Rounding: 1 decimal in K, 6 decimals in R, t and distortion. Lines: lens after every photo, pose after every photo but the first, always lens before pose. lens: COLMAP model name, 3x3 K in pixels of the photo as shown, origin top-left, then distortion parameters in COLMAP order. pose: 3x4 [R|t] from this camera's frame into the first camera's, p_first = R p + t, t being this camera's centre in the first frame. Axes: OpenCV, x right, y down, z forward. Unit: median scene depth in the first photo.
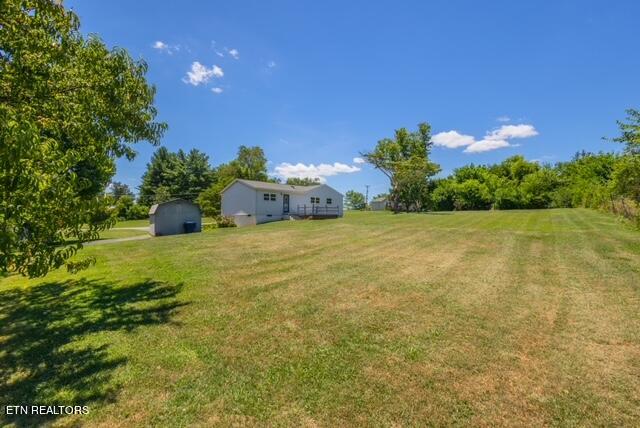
lens RADIAL K [[298.4, 0, 315.6], [0, 298.4, 215.6], [0, 0, 1]] dist [0.024574, 0.000215]
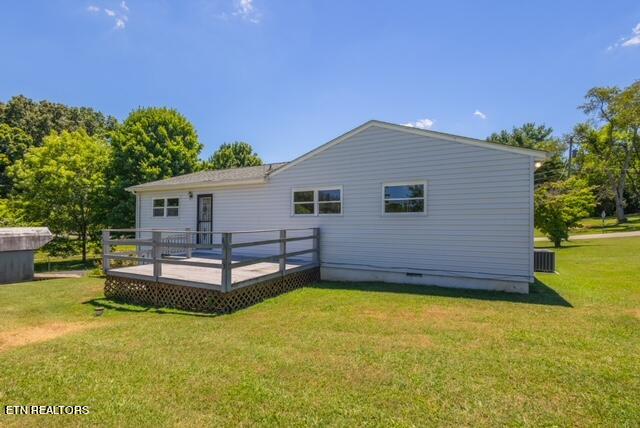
lens RADIAL K [[302.9, 0, 309.6], [0, 302.9, 225.5], [0, 0, 1]] dist [-0.000323, -0.000122]
pose [[0.304999, 0.012126, -0.952275, 0.213186], [0.008797, 0.999840, 0.015550, -0.034286], [0.952312, -0.013120, 0.304844, 0.845647]]
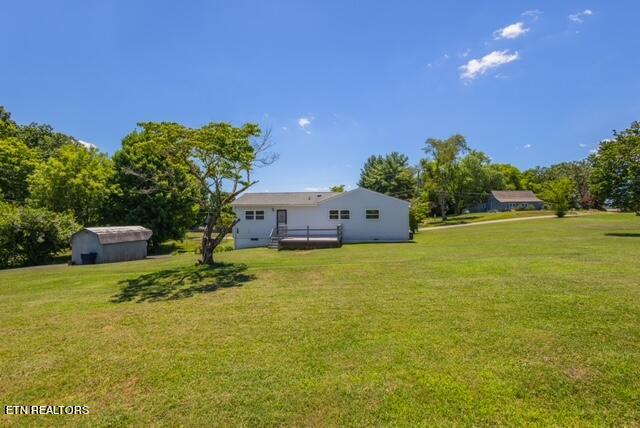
lens RADIAL K [[298.4, 0, 315.6], [0, 298.4, 215.6], [0, 0, 1]] dist [0.024574, 0.000215]
pose [[0.632789, -0.014975, -0.774179, 0.422121], [0.013574, 0.999874, -0.008245, -0.041684], [0.774205, -0.005291, 0.632912, 0.514071]]
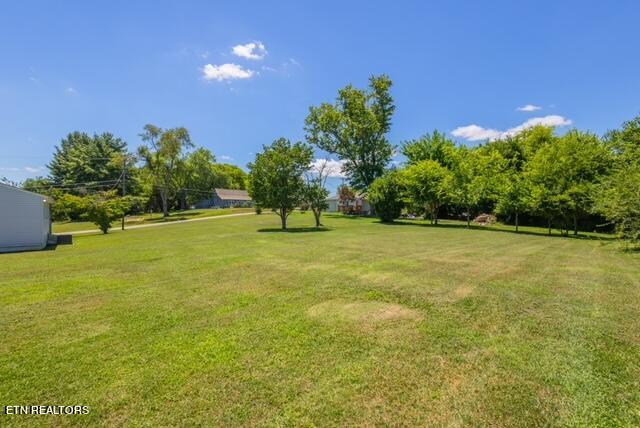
lens RADIAL K [[298.4, 0, 315.6], [0, 298.4, 215.6], [0, 0, 1]] dist [0.024574, 0.000215]
pose [[0.997181, -0.002583, -0.074994, 0.485073], [0.003789, 0.999866, 0.015945, -0.045499], [0.074943, -0.016184, 0.997057, 0.631313]]
